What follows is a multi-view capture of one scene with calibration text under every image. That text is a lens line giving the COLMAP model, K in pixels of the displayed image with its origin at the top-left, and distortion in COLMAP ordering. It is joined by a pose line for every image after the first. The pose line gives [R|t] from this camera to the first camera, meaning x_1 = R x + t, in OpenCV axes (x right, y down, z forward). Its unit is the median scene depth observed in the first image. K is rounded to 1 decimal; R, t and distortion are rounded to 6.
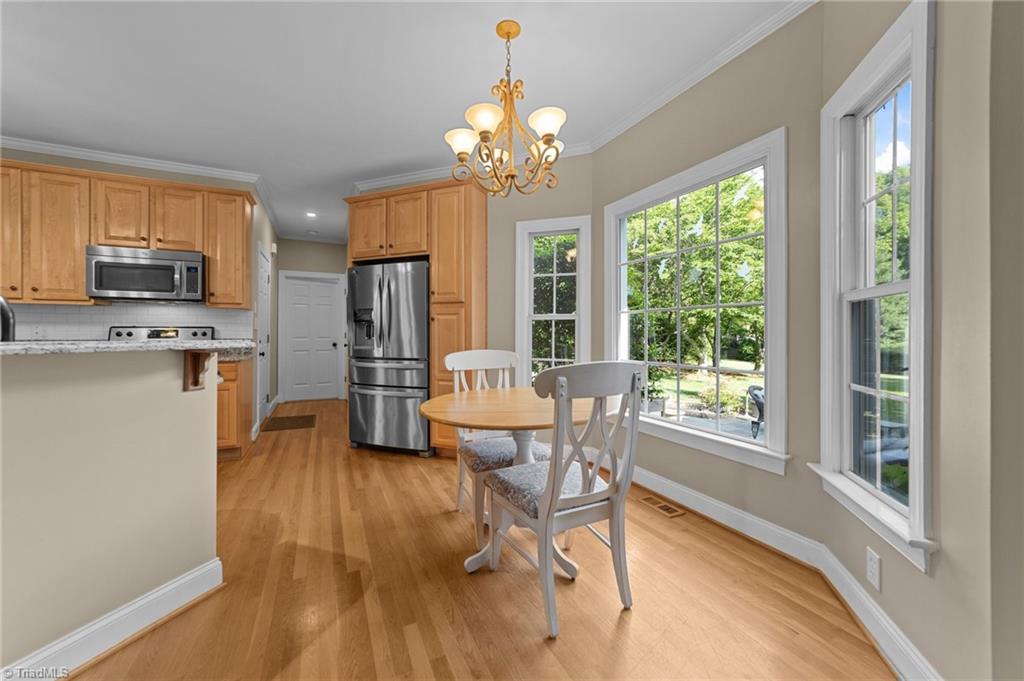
lens RADIAL K [[394.1, 0, 508.5], [0, 394.1, 335.6], [0, 0, 1]] dist [-0.004304, 0.000581]
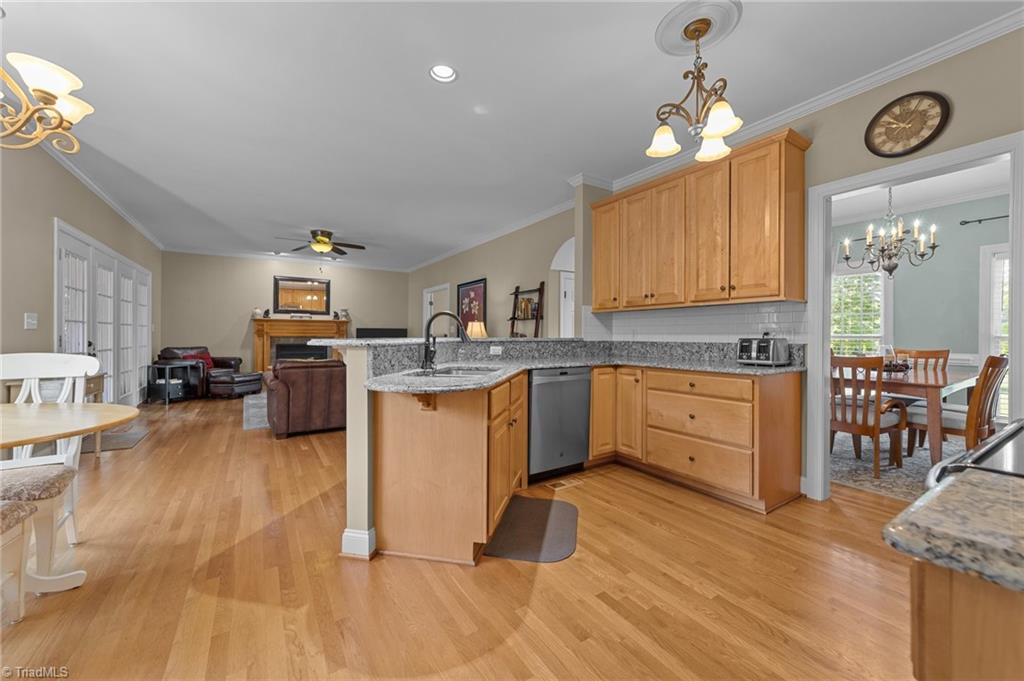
lens RADIAL K [[394.1, 0, 509.2], [0, 394.1, 338.7], [0, 0, 1]] dist [-0.004304, 0.000581]
pose [[-0.991593, 0.000935, -0.129393, -0.540930], [0.000689, 0.999998, 0.001947, 0.004245], [0.129394, 0.001841, -0.991592, 1.117585]]
